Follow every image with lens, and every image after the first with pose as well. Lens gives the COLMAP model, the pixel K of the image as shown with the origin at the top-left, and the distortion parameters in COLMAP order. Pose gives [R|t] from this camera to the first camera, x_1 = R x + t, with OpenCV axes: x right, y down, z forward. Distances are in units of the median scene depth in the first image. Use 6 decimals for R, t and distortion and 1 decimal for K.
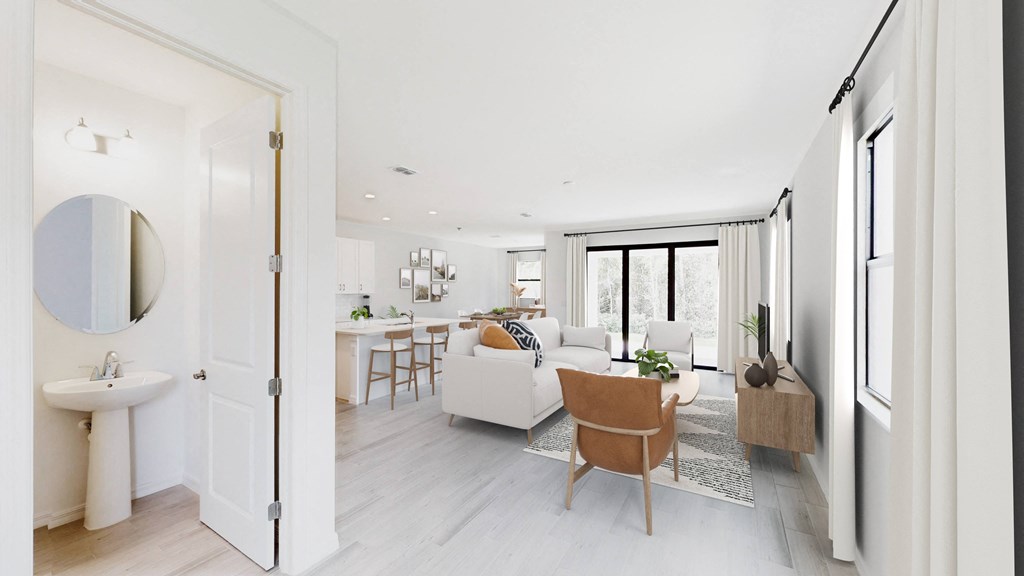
lens RADIAL K [[357.3, 0, 508.0], [0, 357.3, 290.0], [0, 0, 1]] dist [0.003304, 0.000436]
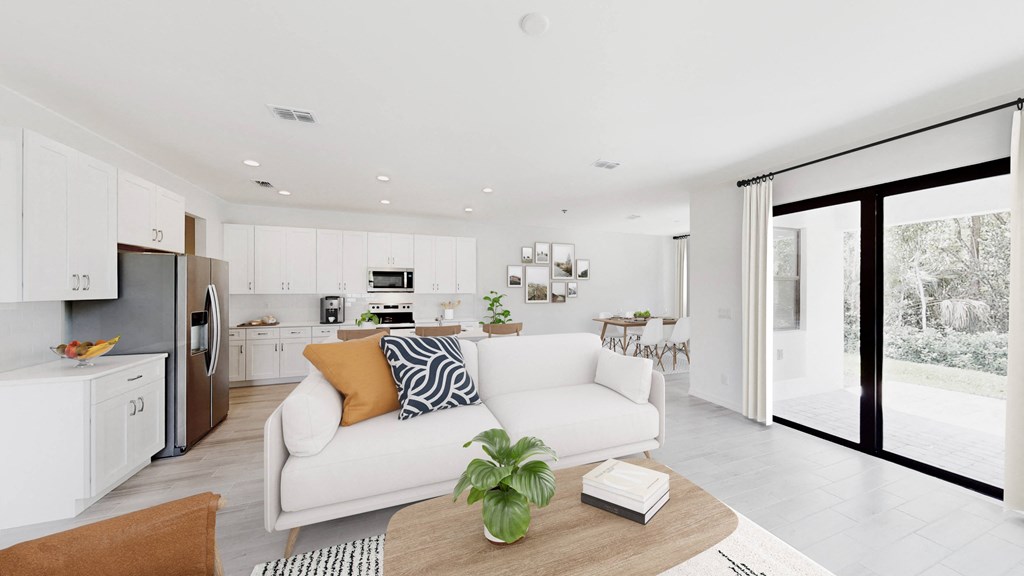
lens RADIAL K [[340.0, 0, 521.1], [0, 340.0, 291.0], [0, 0, 1]] dist [0.003221, 0.000064]
pose [[0.783084, 0.000095, -0.621916, 0.250317], [0.001571, 0.999996, 0.002132, 0.002457], [0.621914, -0.002646, 0.783081, 0.304372]]
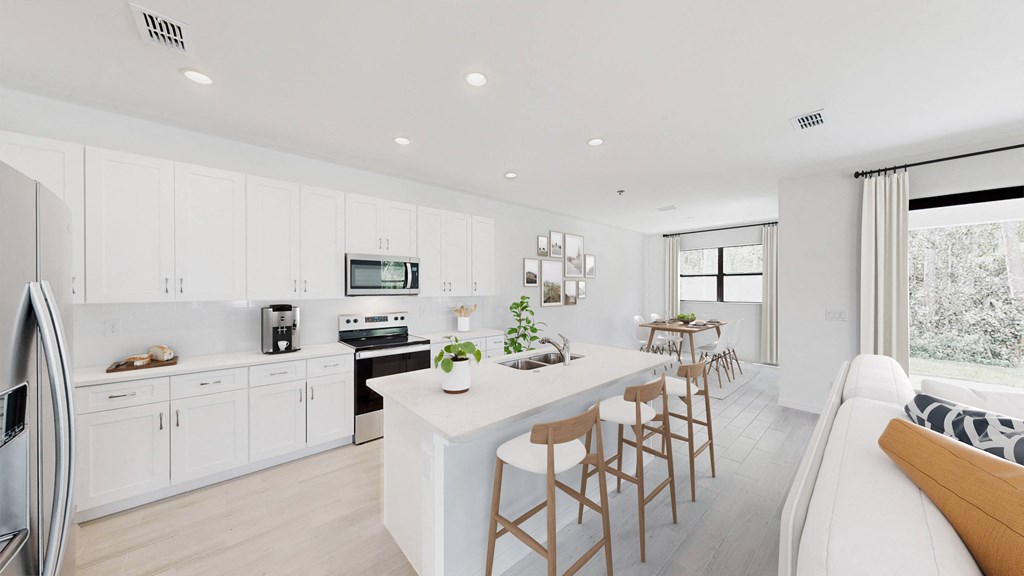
lens RADIAL K [[326.9, 0, 507.8], [0, 326.9, 289.4], [0, 0, 1]] dist [-0.001646, 0.000151]
pose [[0.957835, -0.003921, -0.287294, -0.135826], [0.005156, 0.999980, 0.003542, -0.002331], [0.287274, -0.004874, 0.957836, 0.337118]]
